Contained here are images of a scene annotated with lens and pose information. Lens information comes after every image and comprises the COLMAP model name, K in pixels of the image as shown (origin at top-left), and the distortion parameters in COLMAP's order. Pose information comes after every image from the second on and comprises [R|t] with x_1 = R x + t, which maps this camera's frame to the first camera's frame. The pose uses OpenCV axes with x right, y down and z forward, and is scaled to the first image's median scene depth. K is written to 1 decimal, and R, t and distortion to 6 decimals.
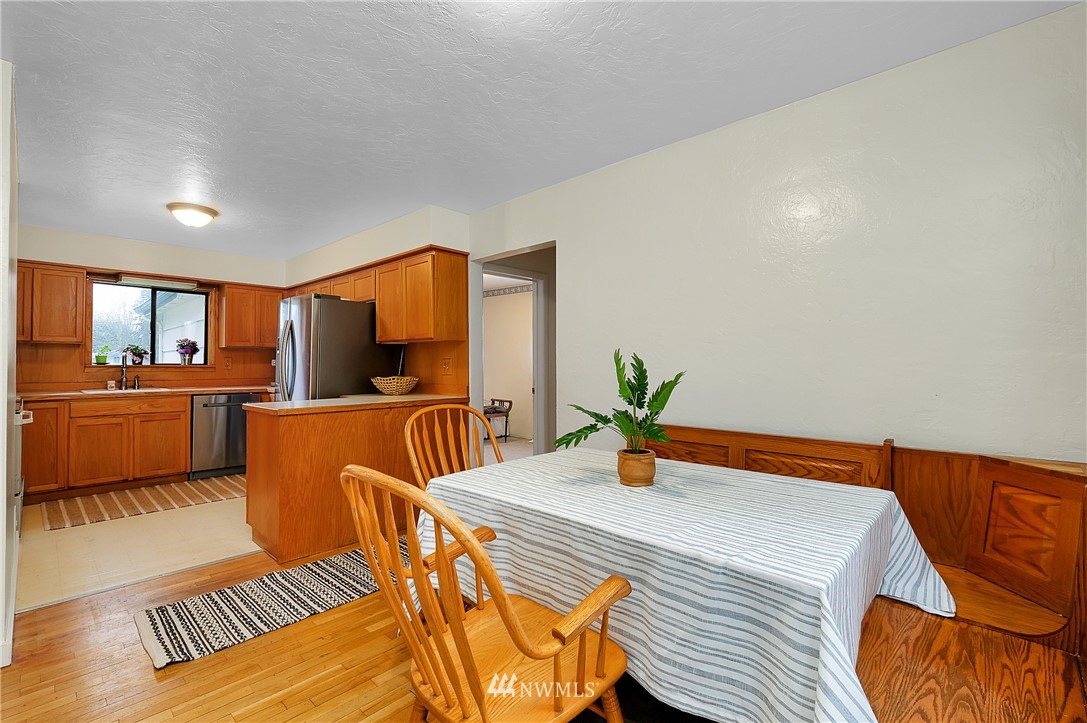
lens RADIAL K [[480.0, 0, 542.0], [0, 480.0, 354.4], [0, 0, 1]] dist [-0.000607, 0.000147]
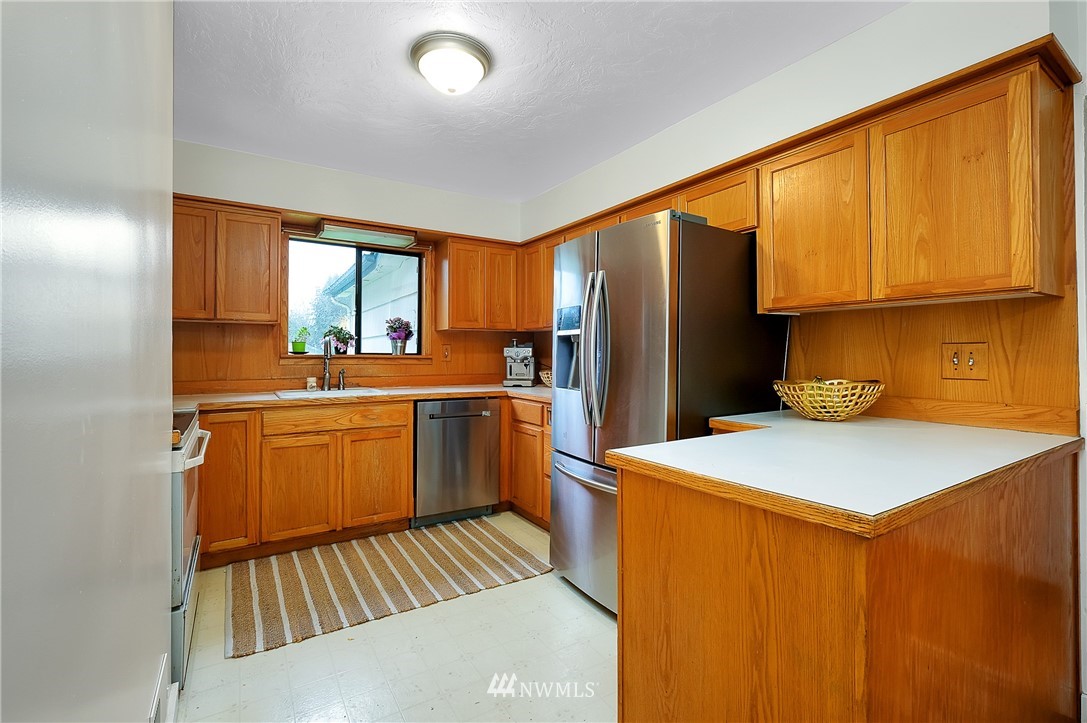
lens RADIAL K [[486.3, 0, 542.3], [0, 486.3, 346.0], [0, 0, 1]] dist [0.000302, -0.000152]
pose [[0.966645, -0.002196, -0.256112, -0.391333], [0.002993, 0.999992, 0.002725, 0.008435], [0.256104, -0.003401, 0.966643, 0.401745]]
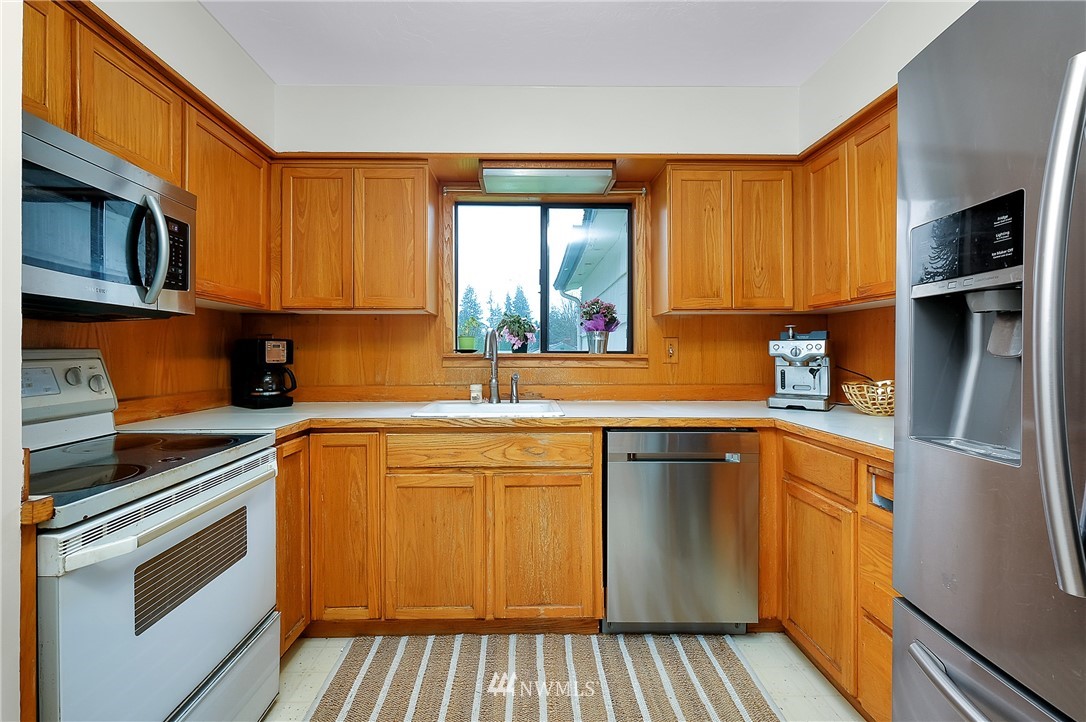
lens RADIAL K [[494.8, 0, 527.7], [0, 494.8, 351.7], [0, 0, 1]] dist [-0.001714, -0.000258]
pose [[0.690089, -0.004652, -0.723710, -0.477180], [0.015707, 0.999840, 0.008550, 0.016281], [0.723554, -0.017267, 0.690051, 0.674197]]
